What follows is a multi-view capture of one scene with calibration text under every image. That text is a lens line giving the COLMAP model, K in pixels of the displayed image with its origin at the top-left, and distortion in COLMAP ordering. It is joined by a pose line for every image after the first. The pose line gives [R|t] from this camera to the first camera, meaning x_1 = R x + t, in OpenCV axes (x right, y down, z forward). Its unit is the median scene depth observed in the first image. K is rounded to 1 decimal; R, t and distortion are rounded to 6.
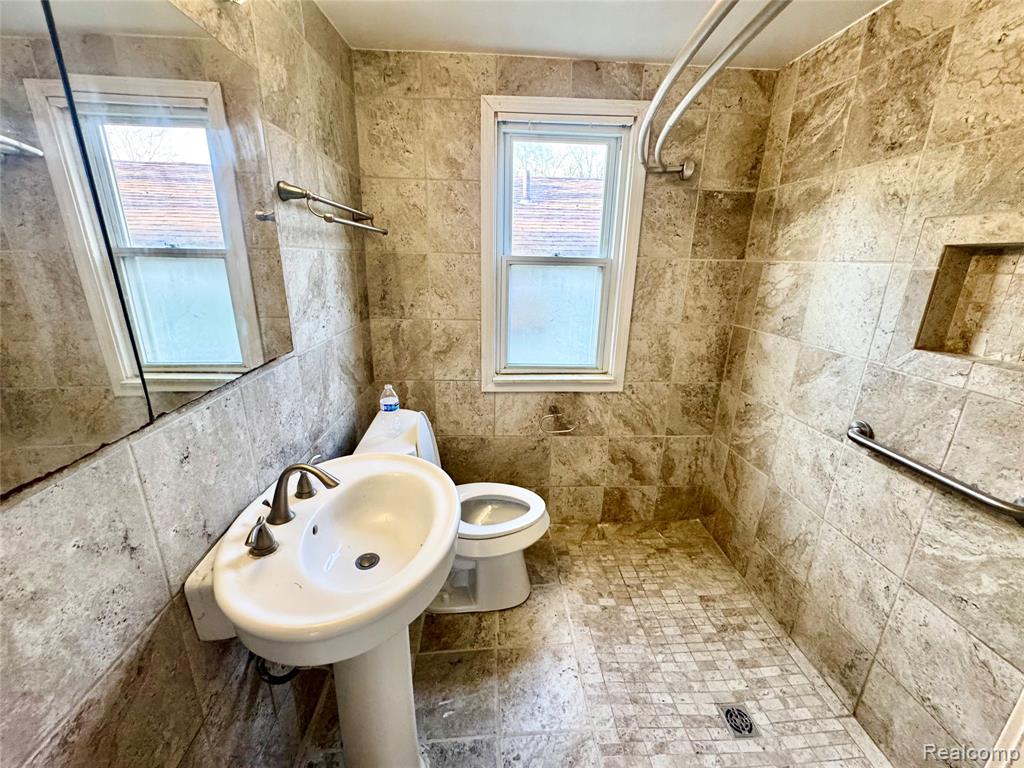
lens RADIAL K [[411.4, 0, 512.2], [0, 411.4, 383.0], [0, 0, 1]] dist [-0.004208, 0.000362]
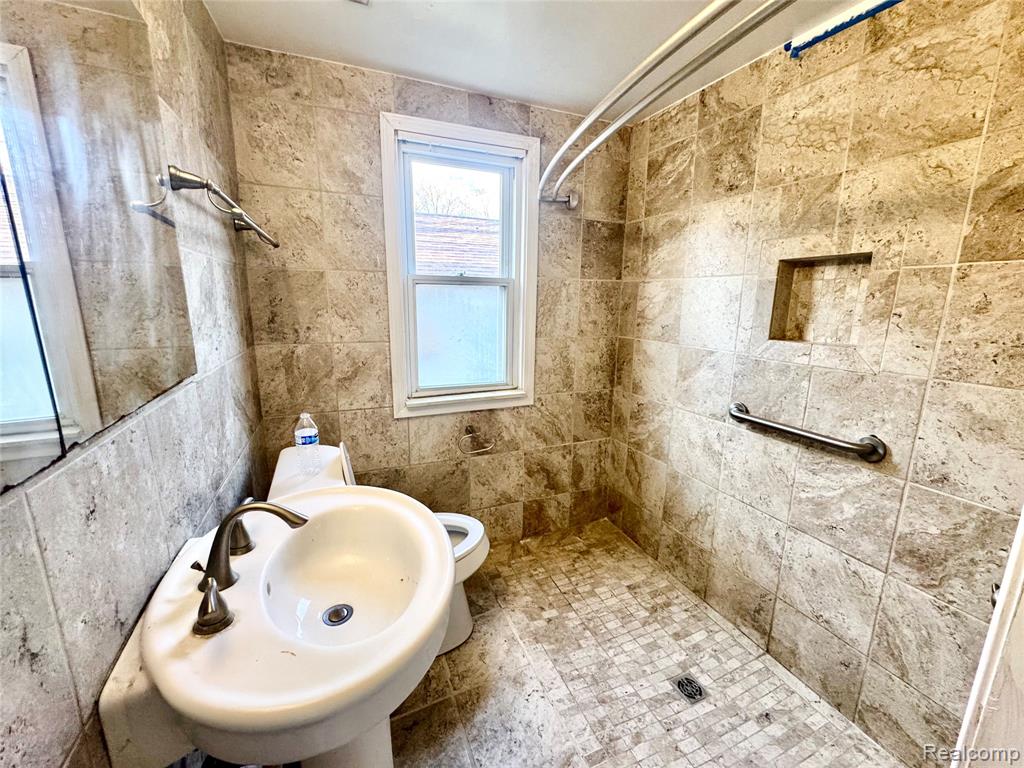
lens RADIAL K [[411.4, 0, 510.8], [0, 411.4, 383.5], [0, 0, 1]] dist [-0.004208, 0.000362]
pose [[0.941061, -0.076939, 0.329370, -0.170616], [0.104437, 0.992299, -0.066597, 0.043226], [-0.321710, 0.097070, 0.941849, 0.047574]]
